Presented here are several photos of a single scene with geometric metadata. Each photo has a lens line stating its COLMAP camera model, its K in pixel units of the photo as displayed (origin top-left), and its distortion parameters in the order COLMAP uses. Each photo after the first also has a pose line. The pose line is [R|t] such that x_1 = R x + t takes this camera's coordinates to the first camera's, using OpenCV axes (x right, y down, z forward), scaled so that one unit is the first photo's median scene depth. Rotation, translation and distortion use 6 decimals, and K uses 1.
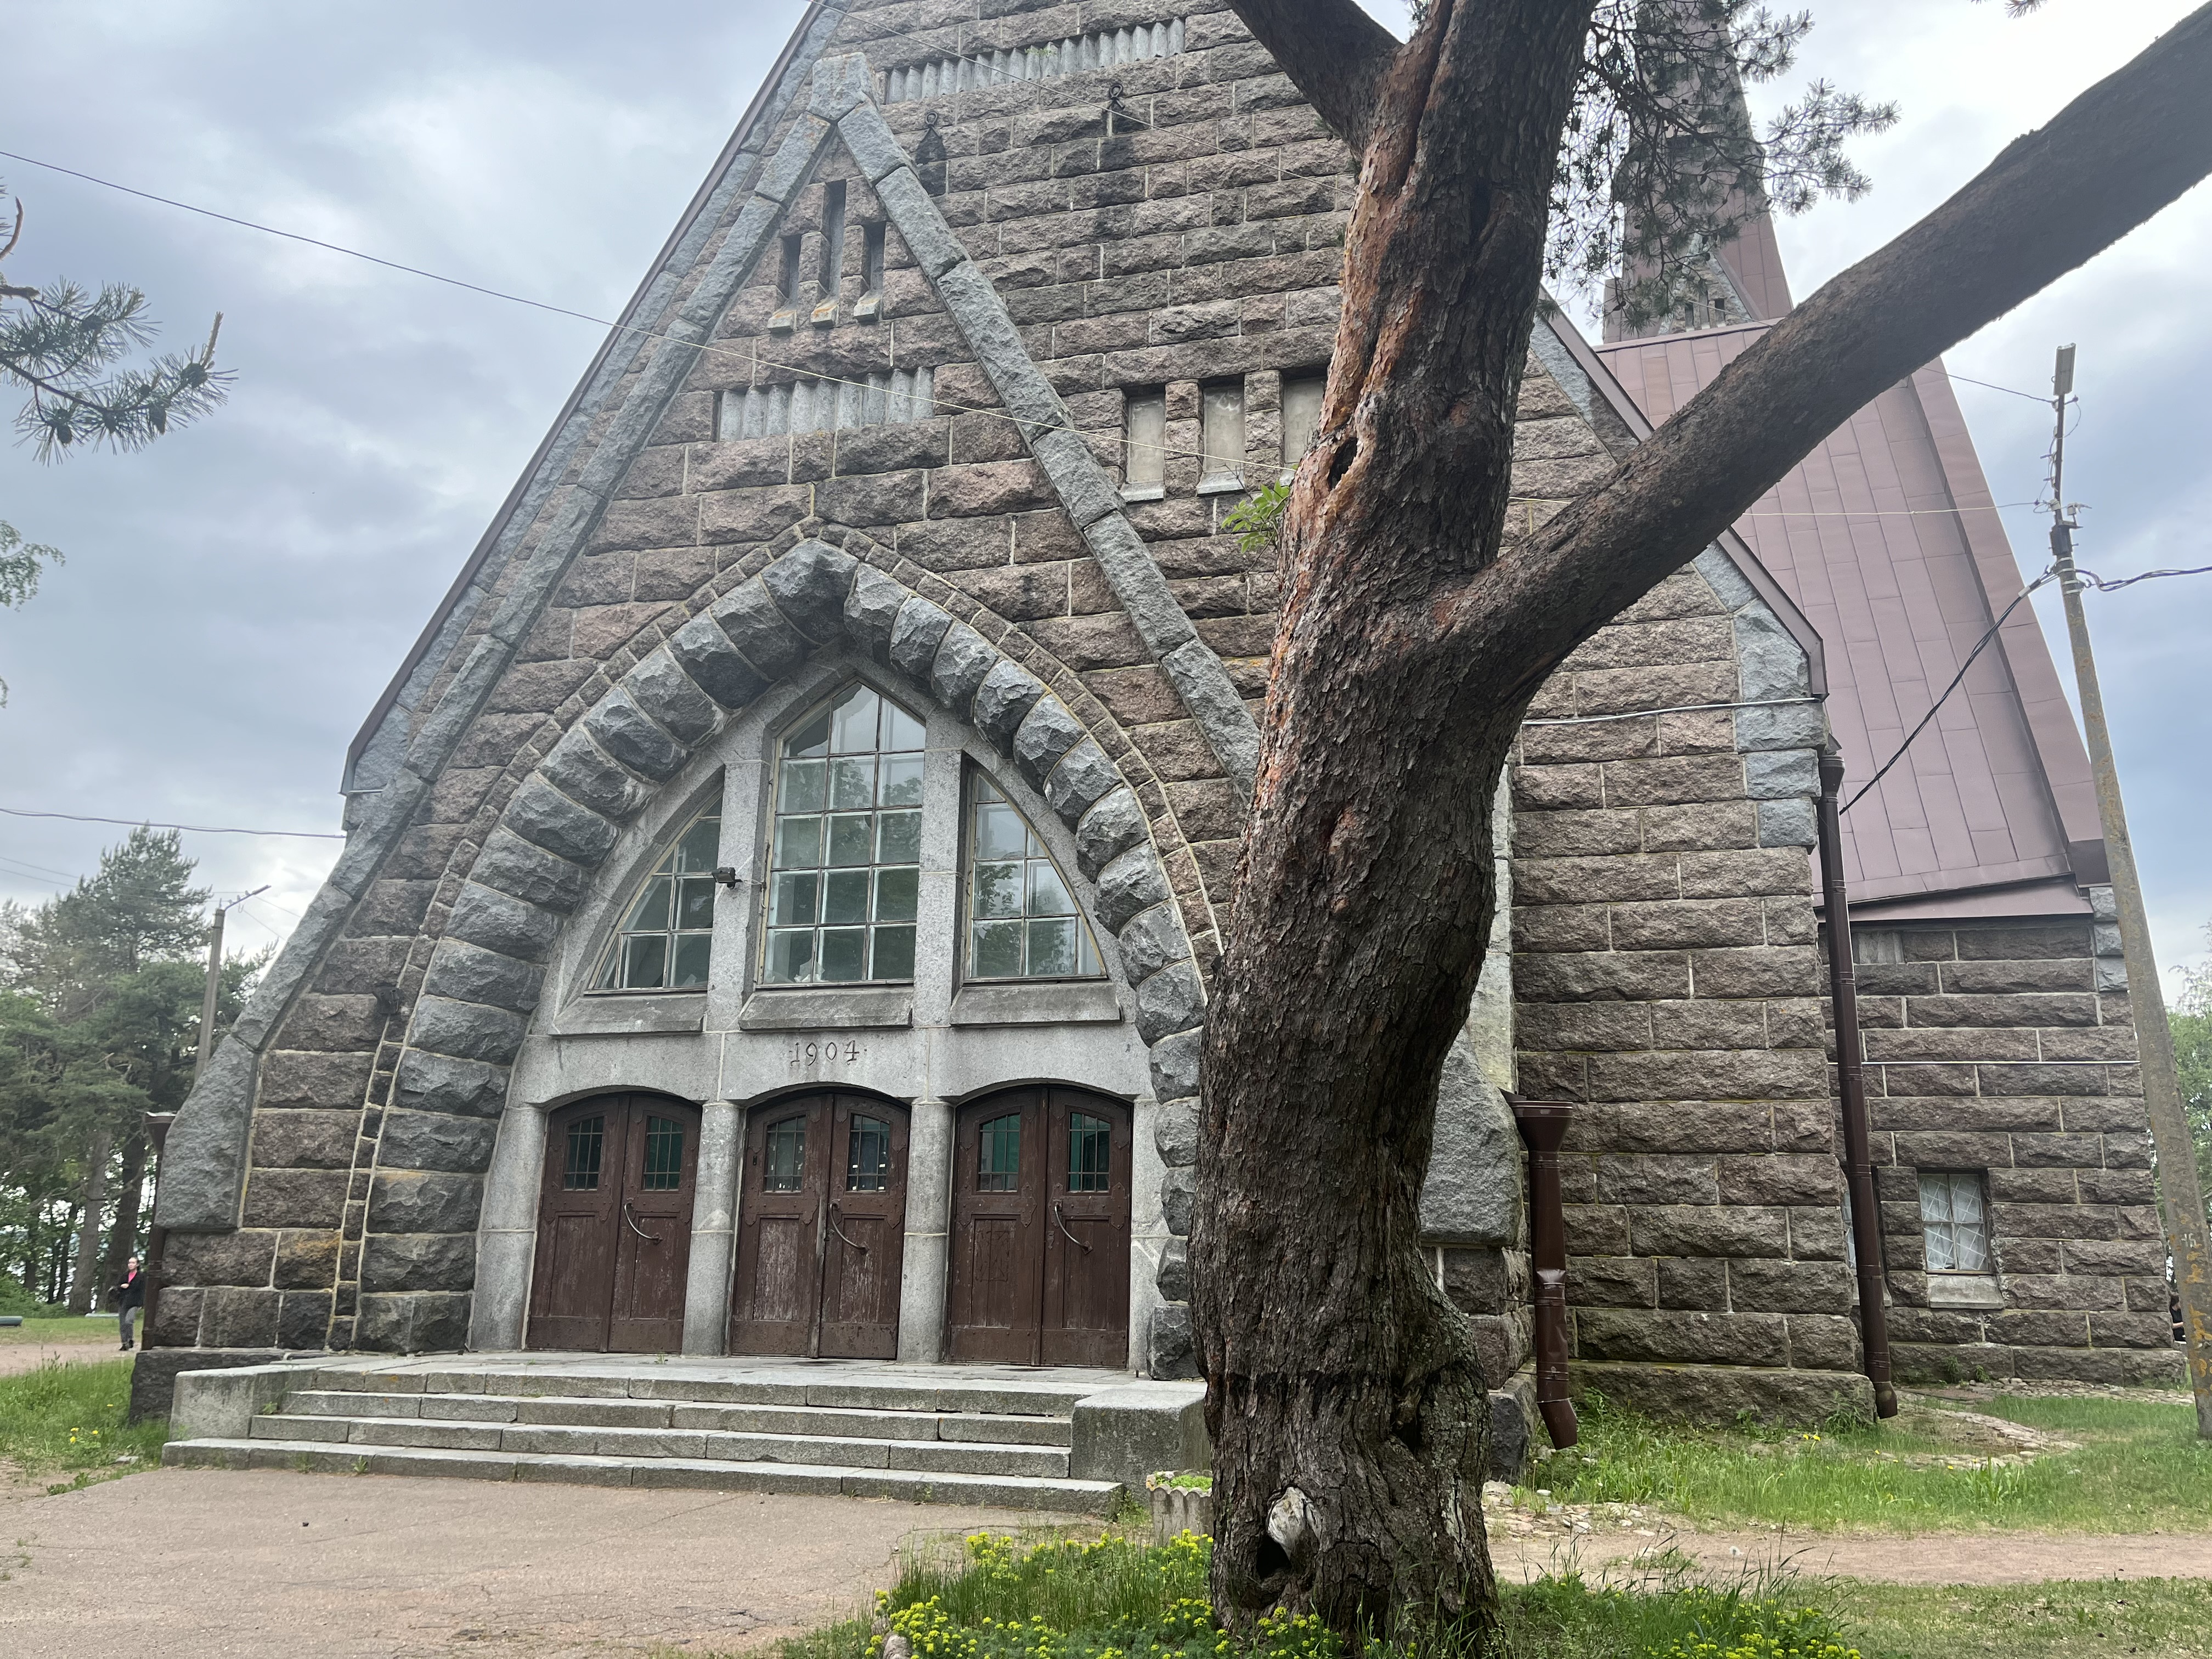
lens RADIAL K [[1657.2, 0, 1112.4], [0, 1657.2, 828.8], [0, 0, 1]] dist [0.063934, -0.070572]
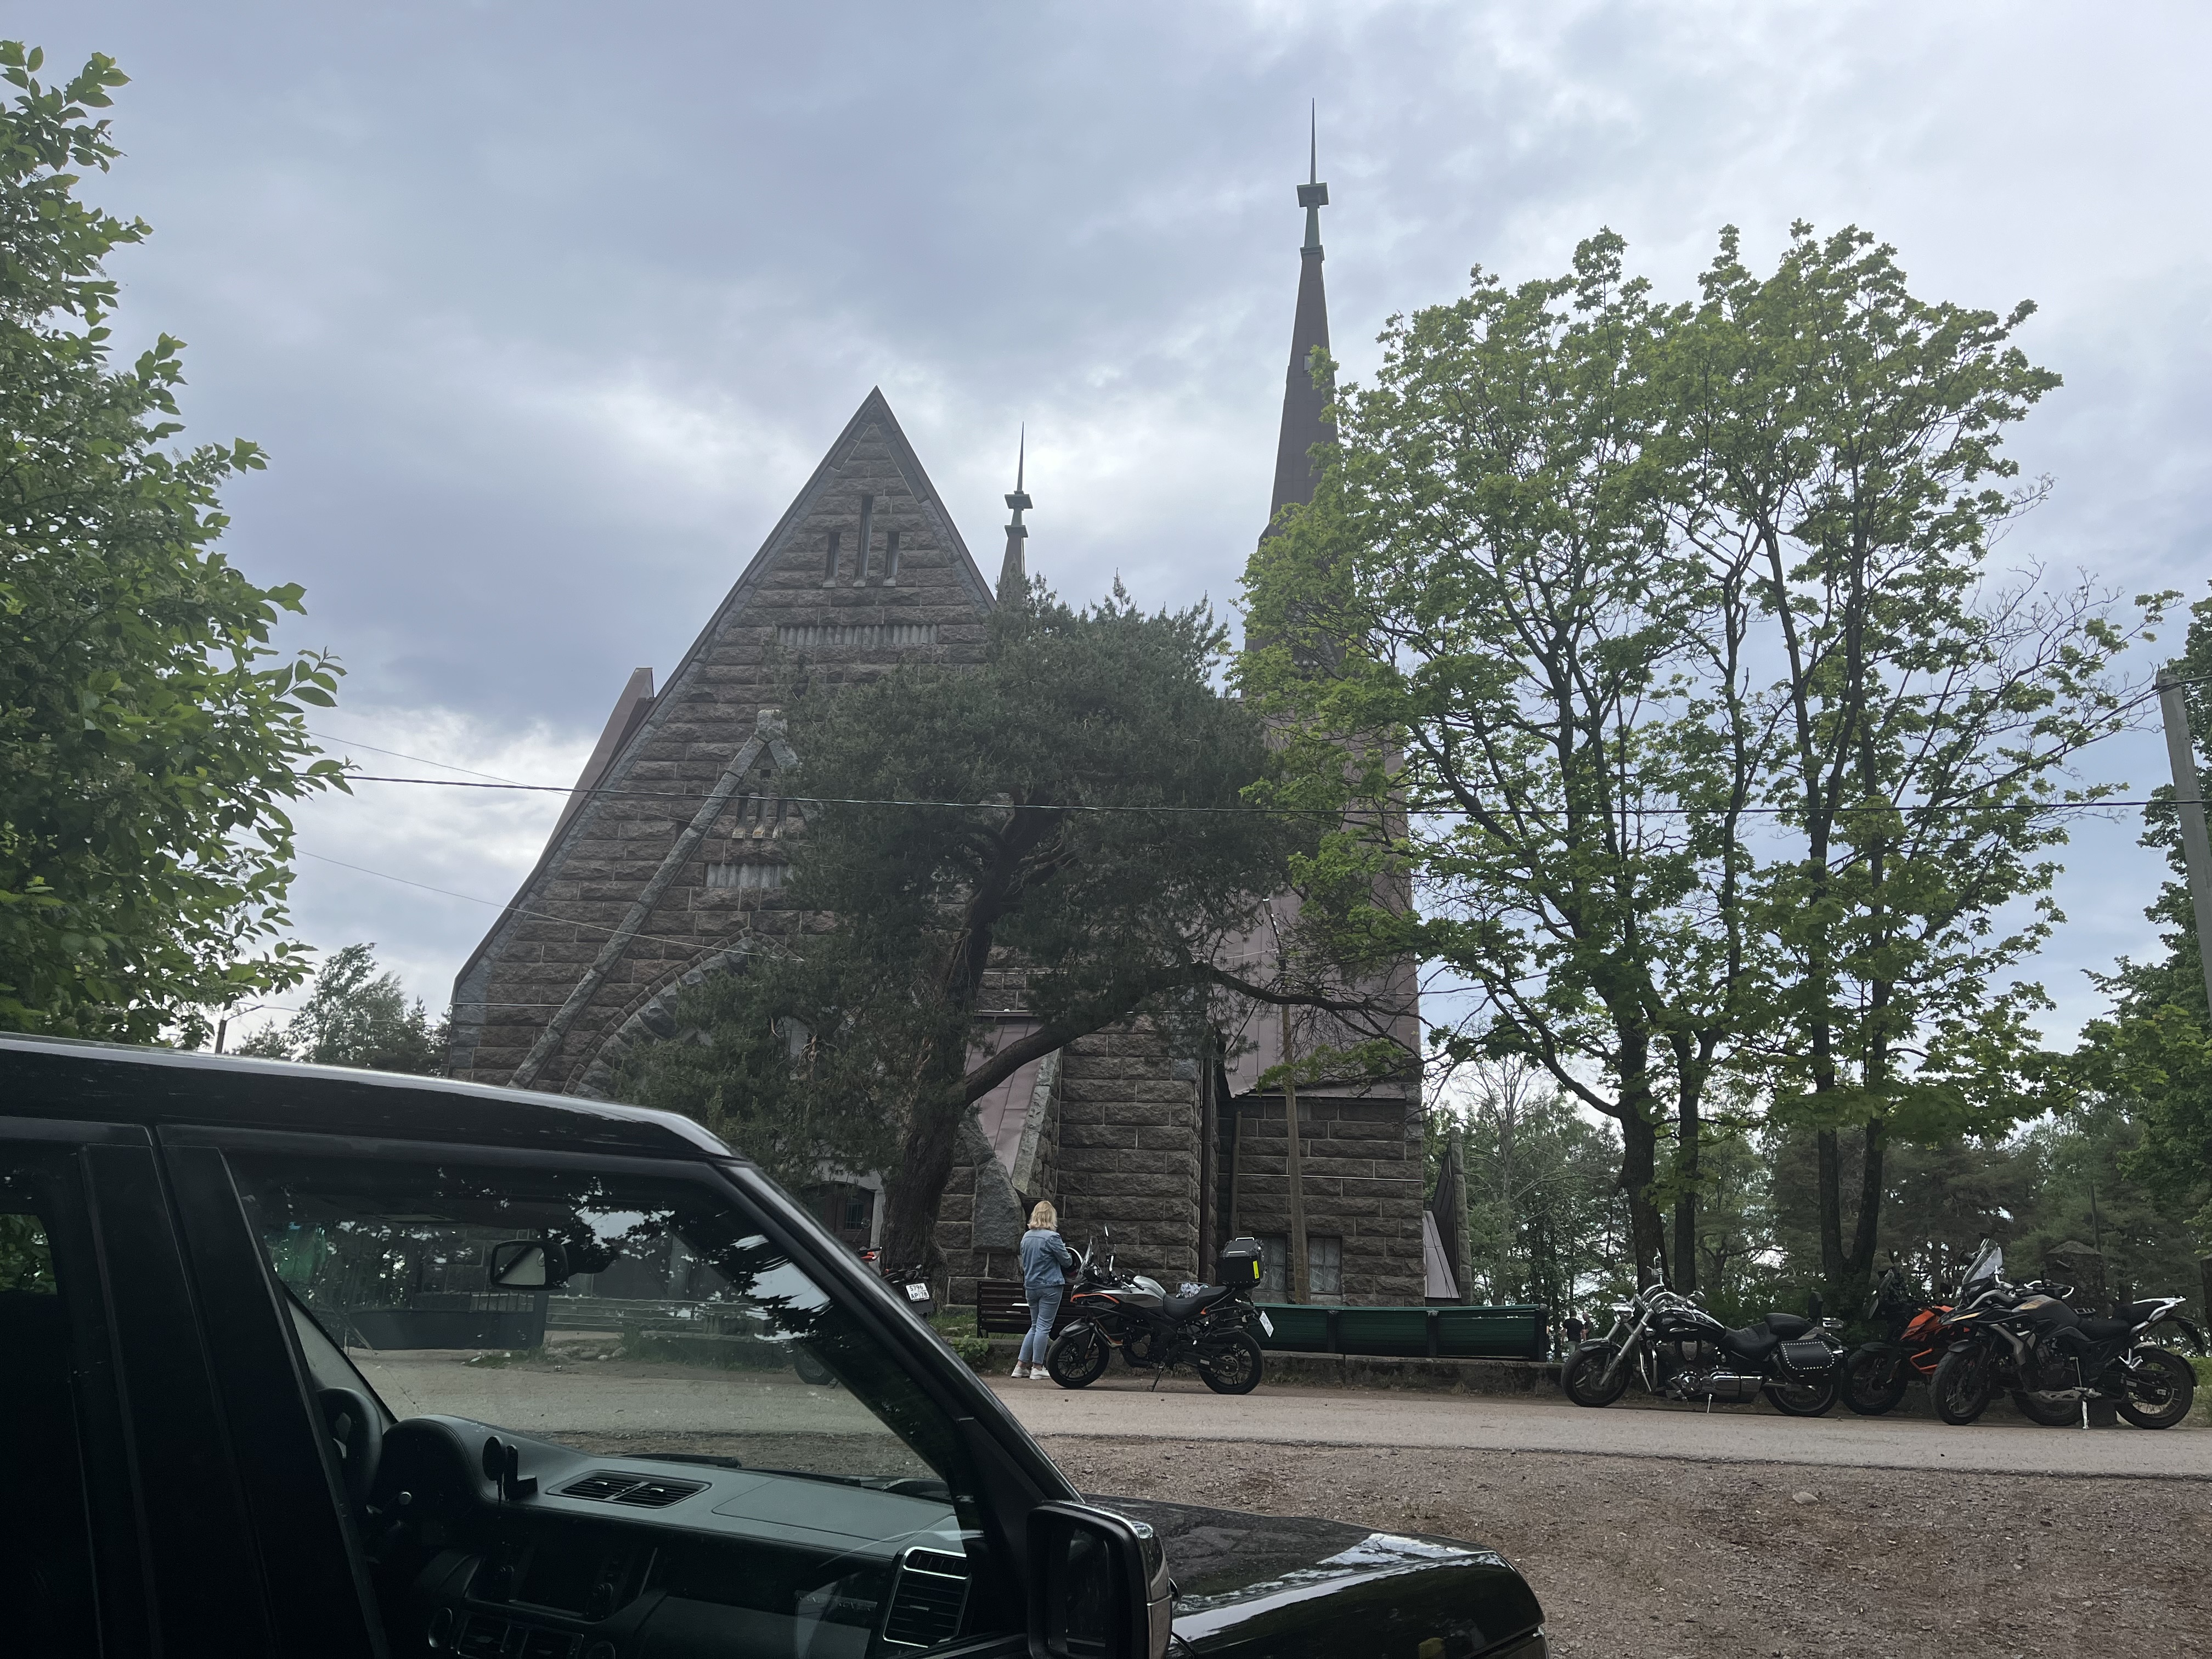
lens RADIAL K [[1657.2, 0, 1120.1], [0, 1657.2, 837.6], [0, 0, 1]] dist [0.063934, -0.070572]
pose [[0.988568, 0.060366, 0.138162, 0.000821], [-0.055155, 0.997626, -0.041246, -0.244888], [-0.140324, 0.033154, 0.989550, -1.329643]]
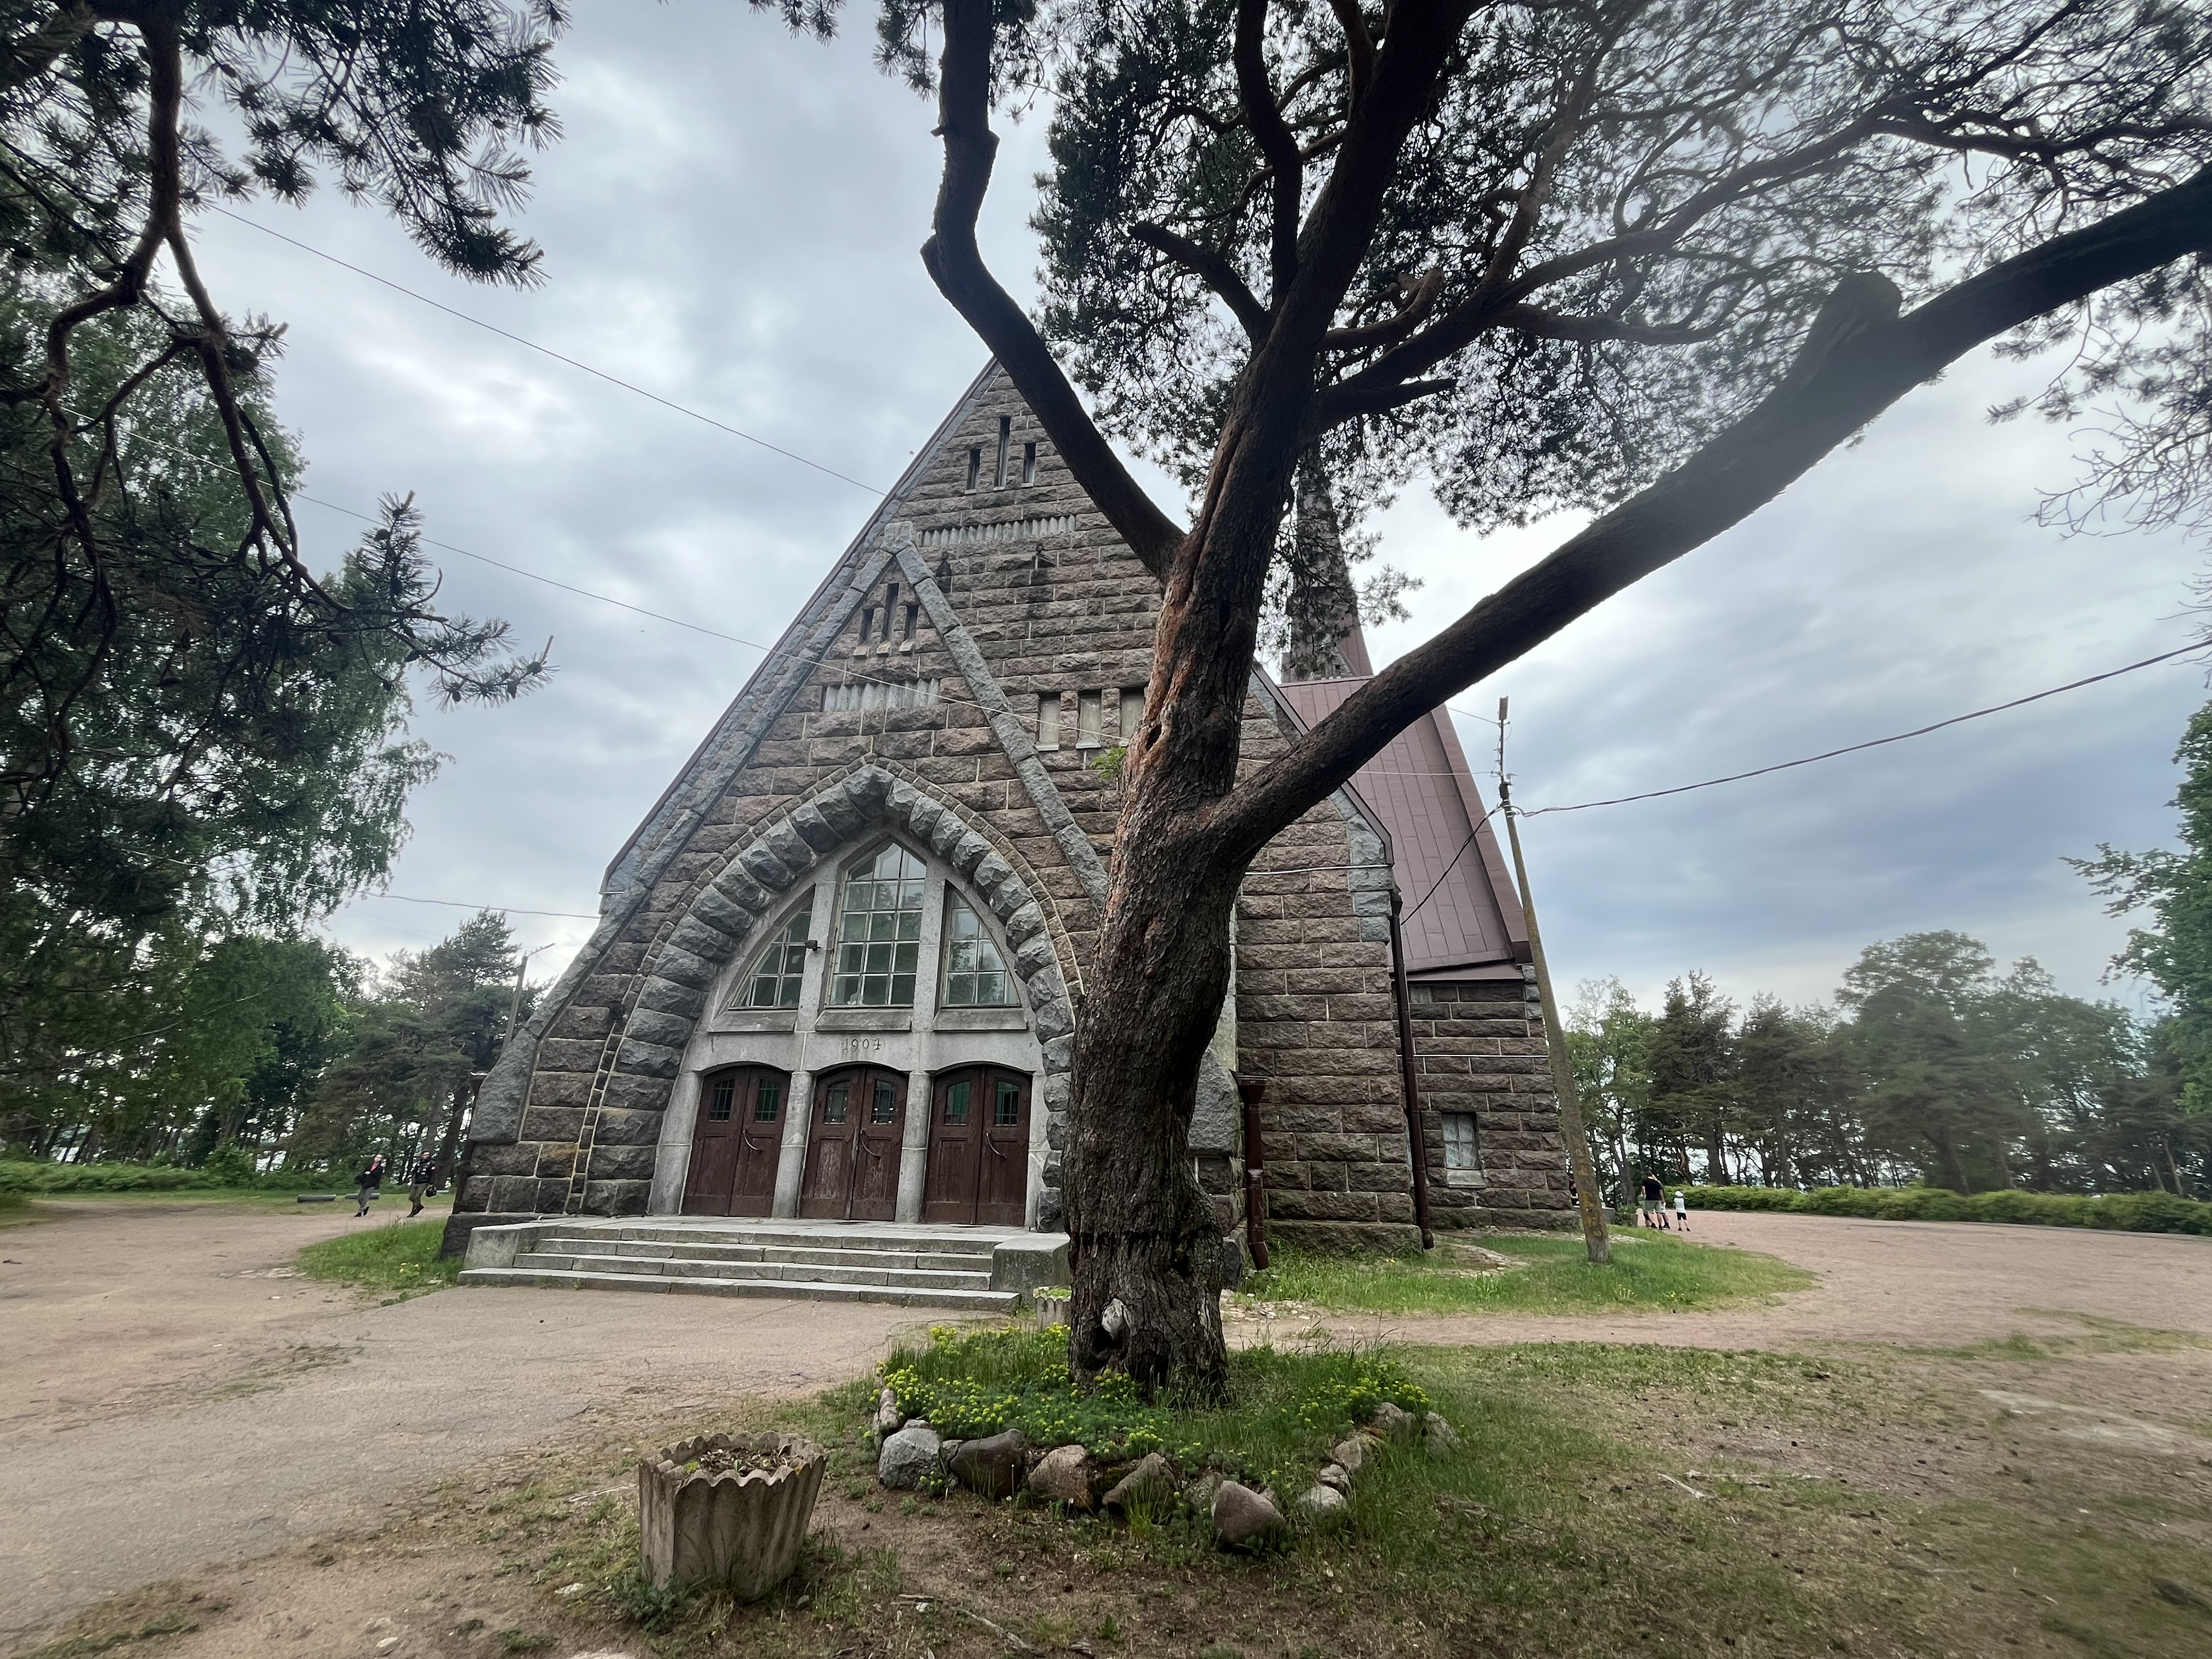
lens RADIAL K [[880.2, 0, 1100.5], [0, 880.2, 823.1], [0, 0, 1]] dist [-0.002984, 0.001124]
pose [[0.996100, 0.033556, 0.081597, -0.000986], [-0.024079, 0.993134, -0.114473, -0.001259], [-0.084878, 0.112062, 0.990070, 0.003306]]
